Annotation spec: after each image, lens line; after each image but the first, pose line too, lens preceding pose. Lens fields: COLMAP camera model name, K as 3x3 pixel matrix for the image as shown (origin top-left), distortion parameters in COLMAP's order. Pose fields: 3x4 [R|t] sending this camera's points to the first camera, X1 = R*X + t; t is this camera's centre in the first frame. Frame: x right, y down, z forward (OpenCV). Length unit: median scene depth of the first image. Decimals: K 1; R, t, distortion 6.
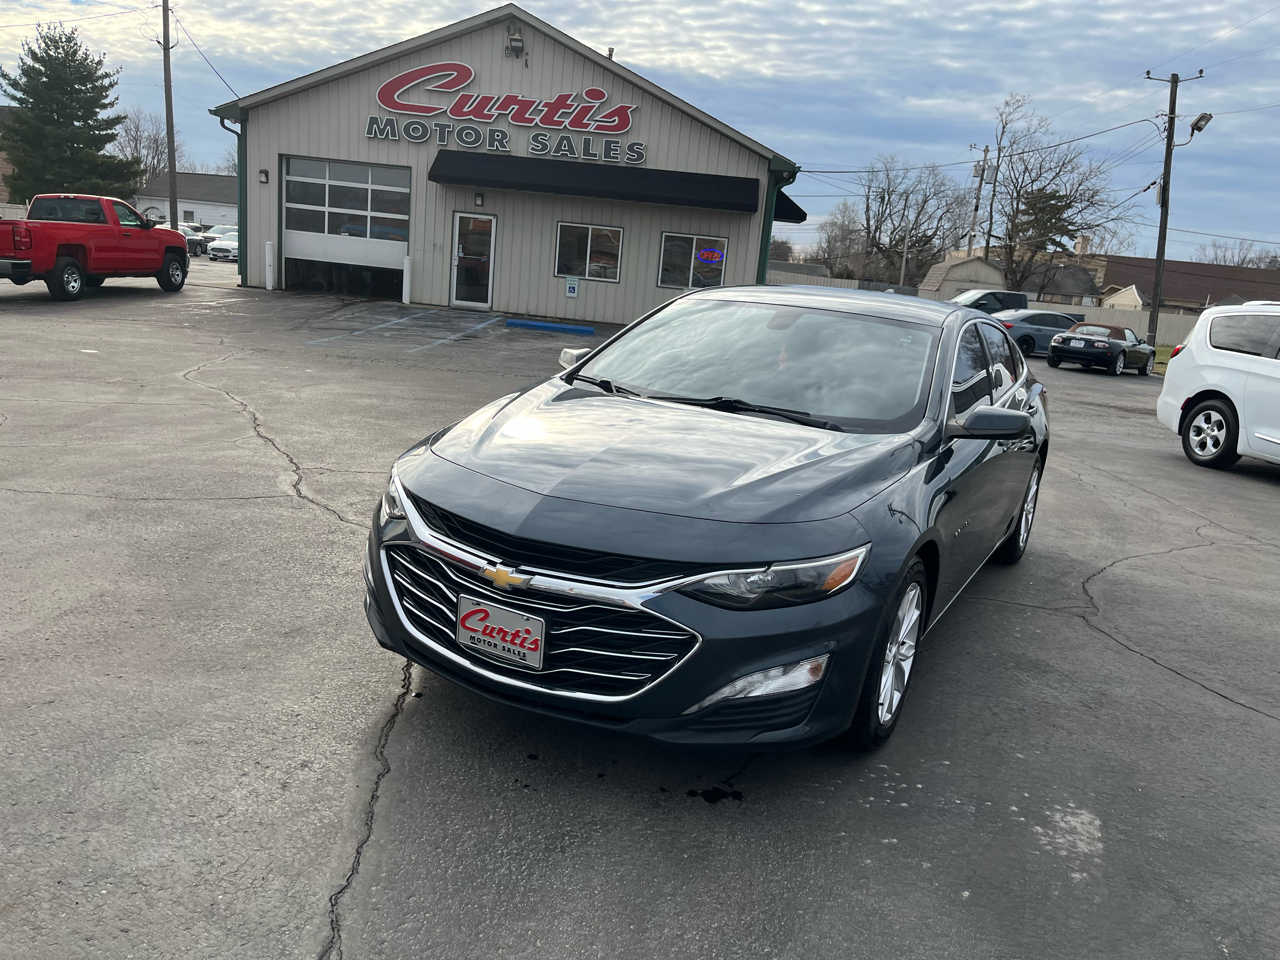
lens RADIAL K [[970.0, 0, 650.4], [0, 970.0, 488.3], [0, 0, 1]] dist [0.070172, -0.094923]
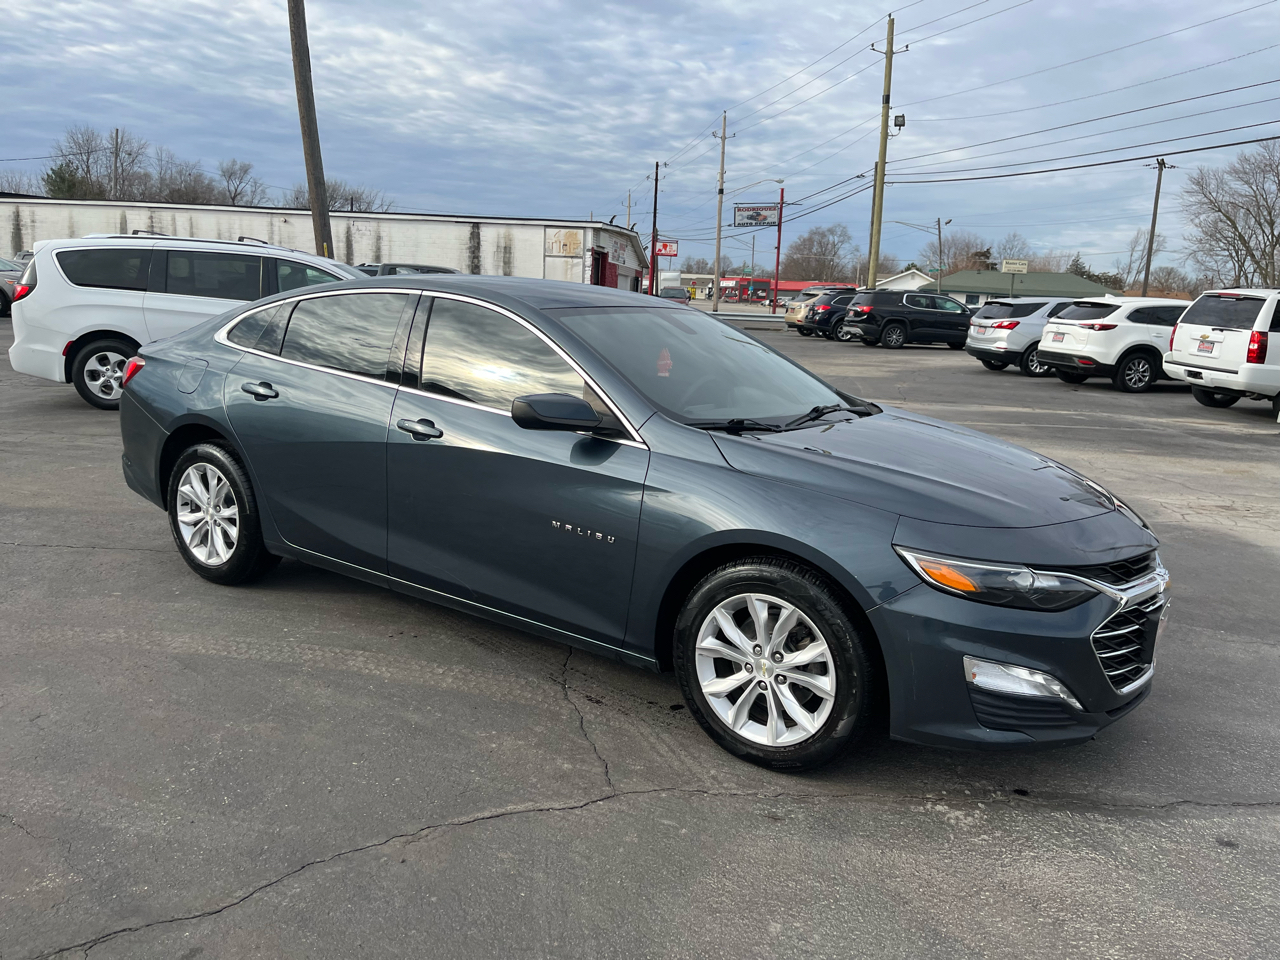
lens RADIAL K [[970.0, 0, 652.2], [0, 970.0, 476.6], [0, 0, 1]] dist [0.070172, -0.094923]
pose [[0.079761, -0.270748, 0.959340, -0.170672], [0.175851, 0.951134, 0.253812, -0.057070], [-0.981180, 0.148457, 0.123475, 0.191614]]
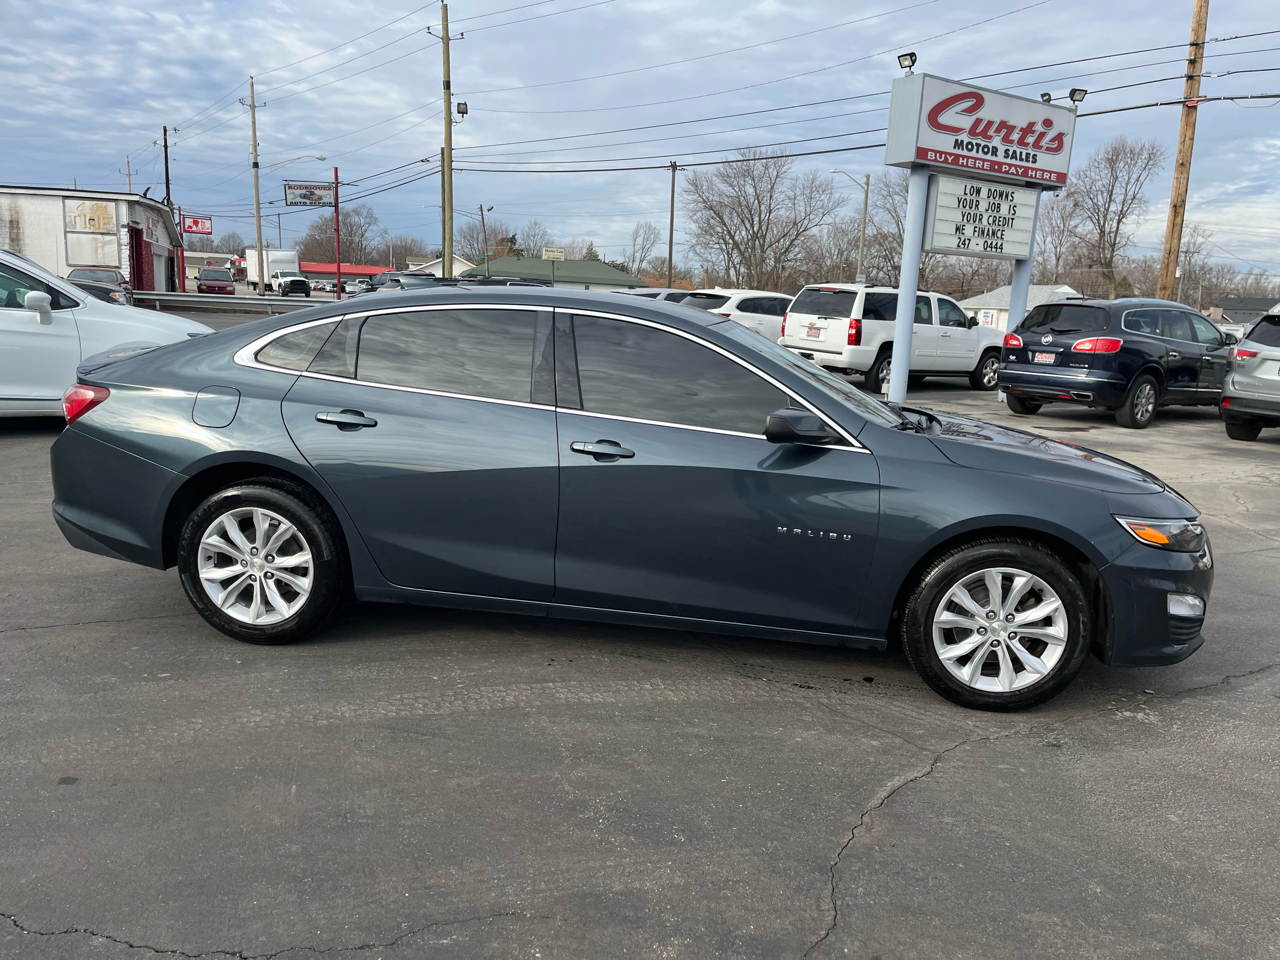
lens RADIAL K [[970.0, 0, 652.9], [0, 970.0, 483.7], [0, 0, 1]] dist [0.070172, -0.094923]
pose [[-0.378603, -0.279169, 0.882454, -0.160991], [0.117271, 0.931275, 0.344927, -0.081749], [-0.918100, 0.234076, -0.319845, 0.304368]]
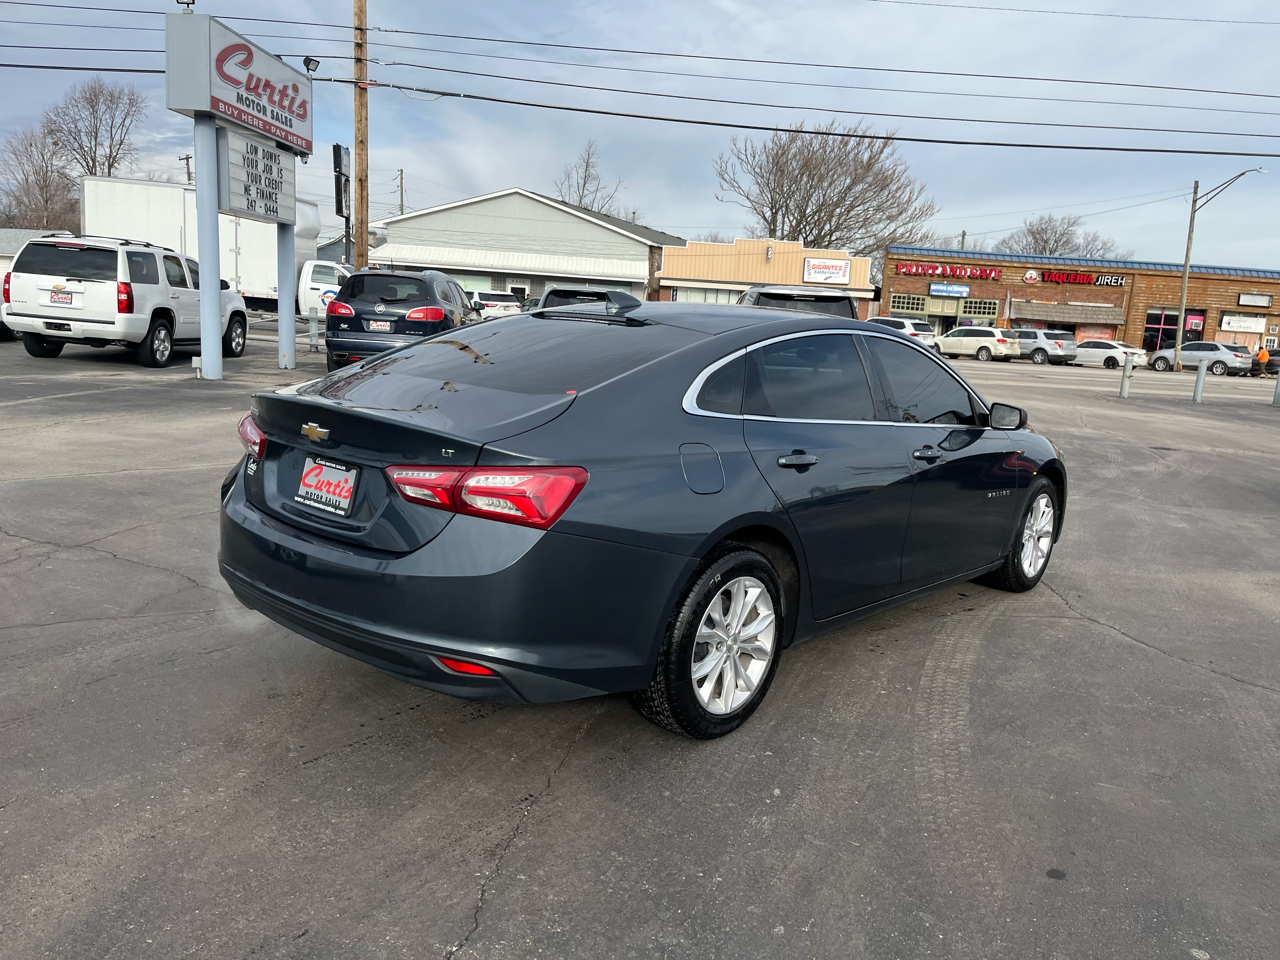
lens RADIAL K [[970.0, 0, 656.0], [0, 970.0, 483.9], [0, 0, 1]] dist [0.070172, -0.094923]
pose [[-0.967010, -0.186300, 0.173738, 0.019628], [-0.103687, 0.910822, 0.399565, -0.098307], [-0.232683, 0.368369, -0.900091, 0.456594]]
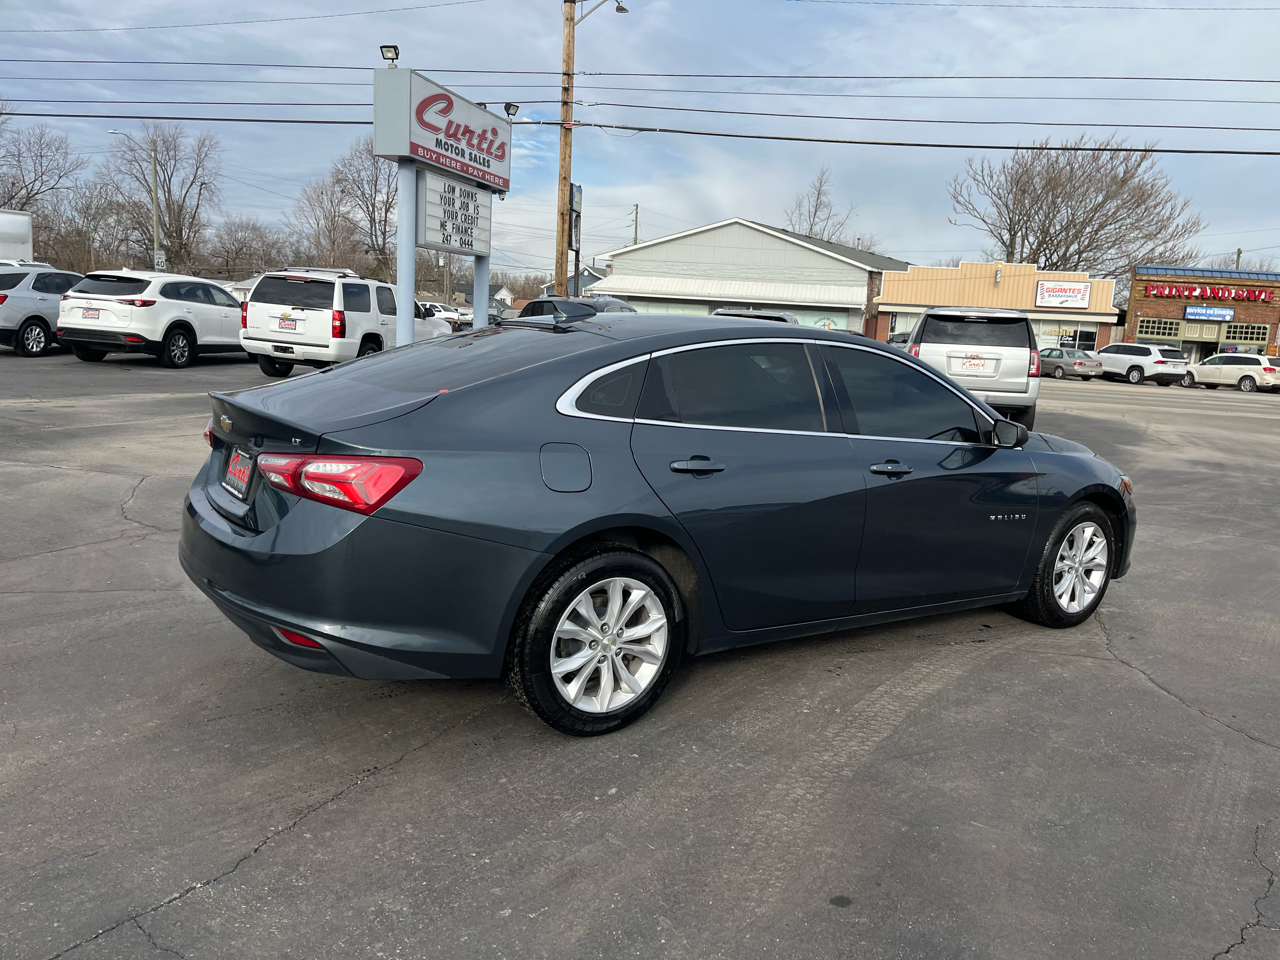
lens RADIAL K [[970.0, 0, 655.3], [0, 970.0, 479.7], [0, 0, 1]] dist [0.070172, -0.094923]
pose [[-0.891216, -0.211366, 0.401322, -0.036207], [-0.043934, 0.920854, 0.387425, -0.099841], [-0.451447, 0.327648, -0.829965, 0.441022]]
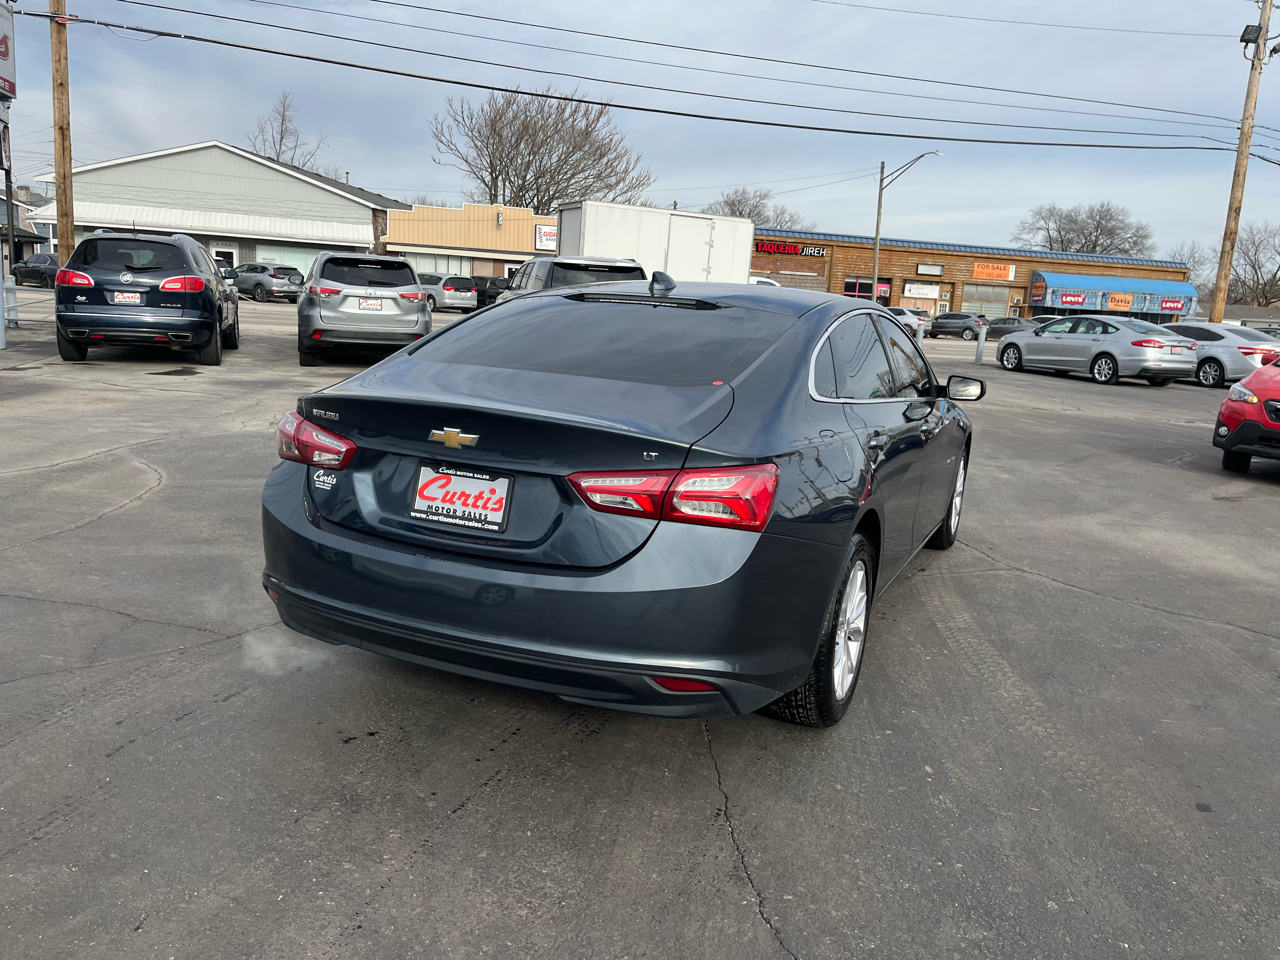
lens RADIAL K [[970.0, 0, 658.6], [0, 970.0, 475.3], [0, 0, 1]] dist [0.070172, -0.094923]
pose [[-0.984668, -0.133123, -0.112723, 0.082941], [-0.166673, 0.908654, 0.382842, -0.090782], [0.051461, 0.395761, -0.916911, 0.454831]]
